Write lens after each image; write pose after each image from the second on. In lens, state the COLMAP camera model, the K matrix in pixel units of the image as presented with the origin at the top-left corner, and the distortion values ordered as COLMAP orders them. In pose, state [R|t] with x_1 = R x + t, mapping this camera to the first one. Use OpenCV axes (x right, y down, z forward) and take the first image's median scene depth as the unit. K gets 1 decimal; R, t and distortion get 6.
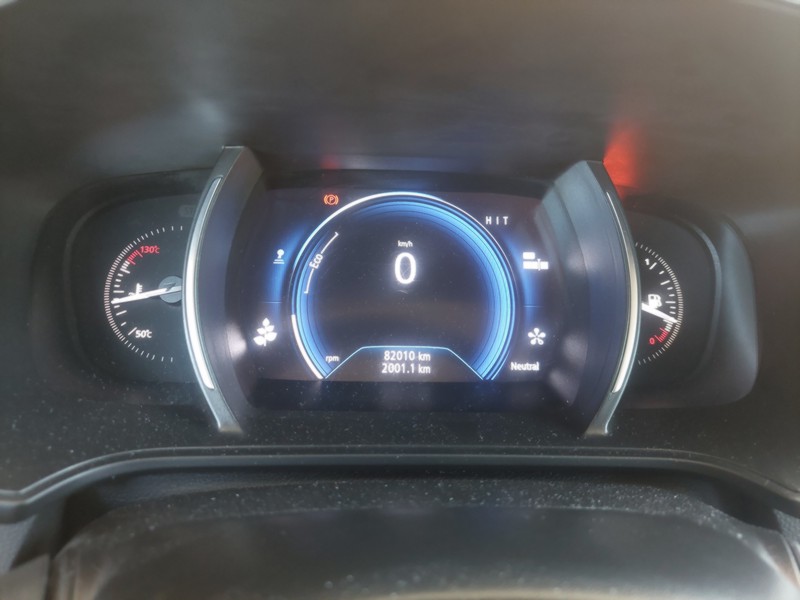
lens RADIAL K [[575.7, 0, 403.5], [0, 575.7, 301.8], [0, 0, 1]] dist [0.040282, -0.032293]
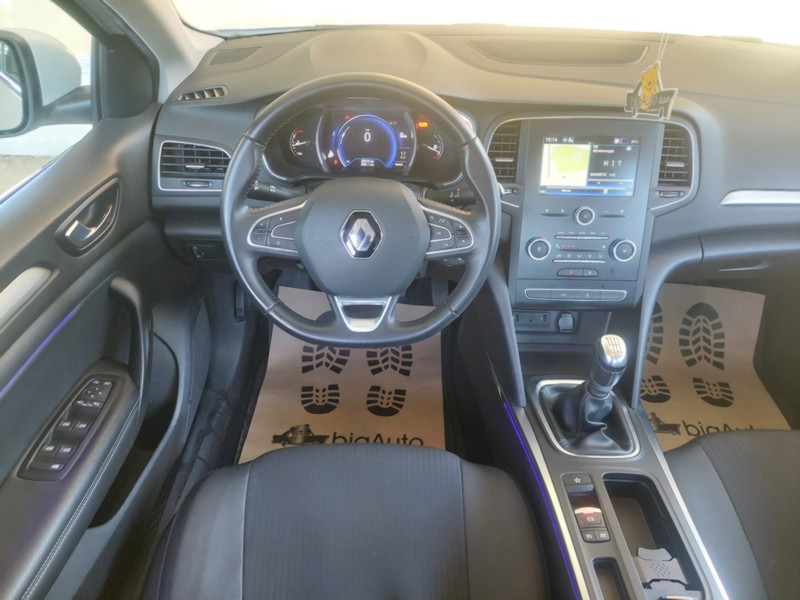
lens RADIAL K [[575.7, 0, 397.1], [0, 575.7, 285.5], [0, 0, 1]] dist [0.040282, -0.032293]
pose [[0.999119, 0.020194, -0.036801, 0.358806], [-0.011410, 0.974323, 0.224867, 0.036465], [0.040397, -0.224249, 0.973694, -2.892437]]
